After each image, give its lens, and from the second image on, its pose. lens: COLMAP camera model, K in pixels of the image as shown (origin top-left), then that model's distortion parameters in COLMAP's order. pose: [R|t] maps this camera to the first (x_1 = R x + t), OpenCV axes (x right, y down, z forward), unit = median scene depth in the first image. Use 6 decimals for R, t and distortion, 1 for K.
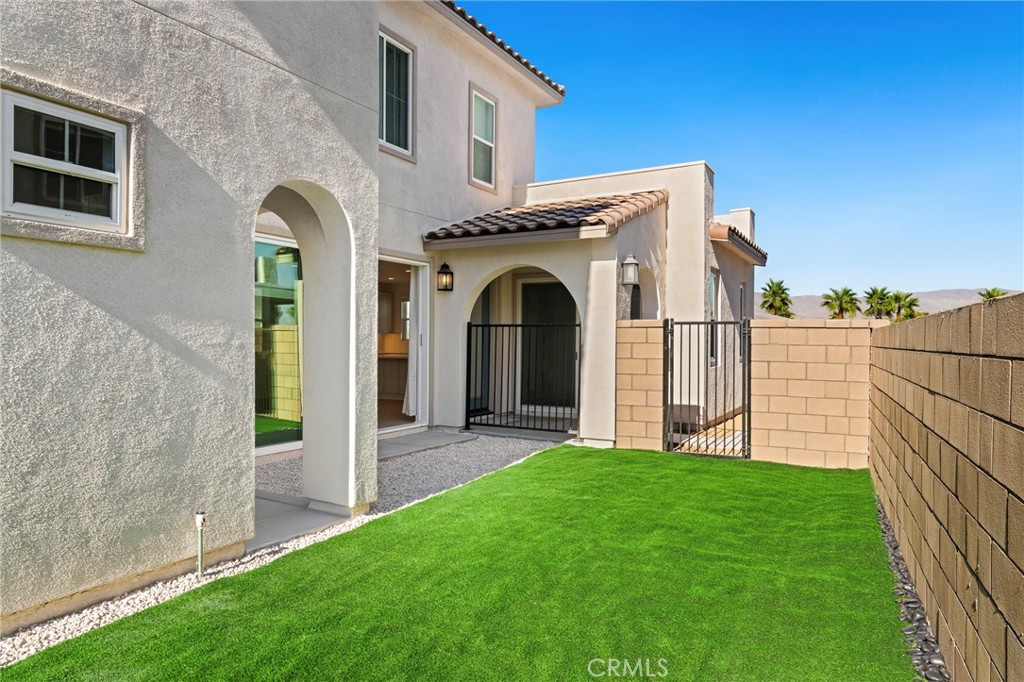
lens RADIAL K [[656.7, 0, 512.6], [0, 656.7, 371.4], [0, 0, 1]] dist [-0.005380, 0.000368]
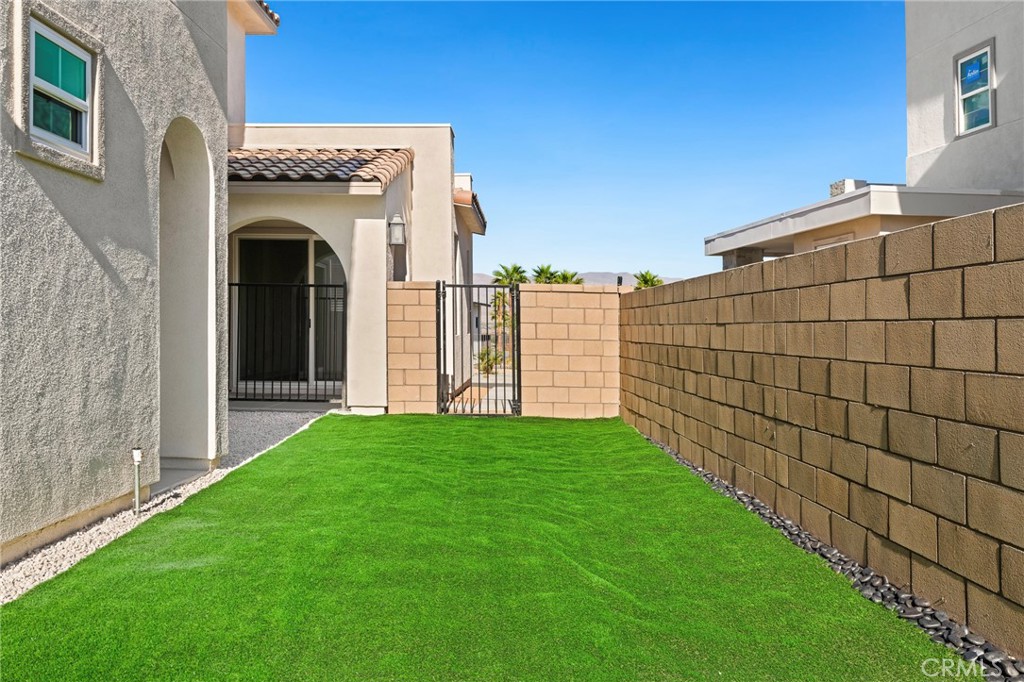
lens RADIAL K [[843.6, 0, 512.0], [0, 843.6, 341.0], [0, 0, 1]] dist [-0.003771, -0.001555]
pose [[0.883339, -0.001055, 0.468734, -0.269011], [0.014247, 0.999596, -0.024599, 0.044060], [-0.468519, 0.028407, 0.882997, -0.183250]]
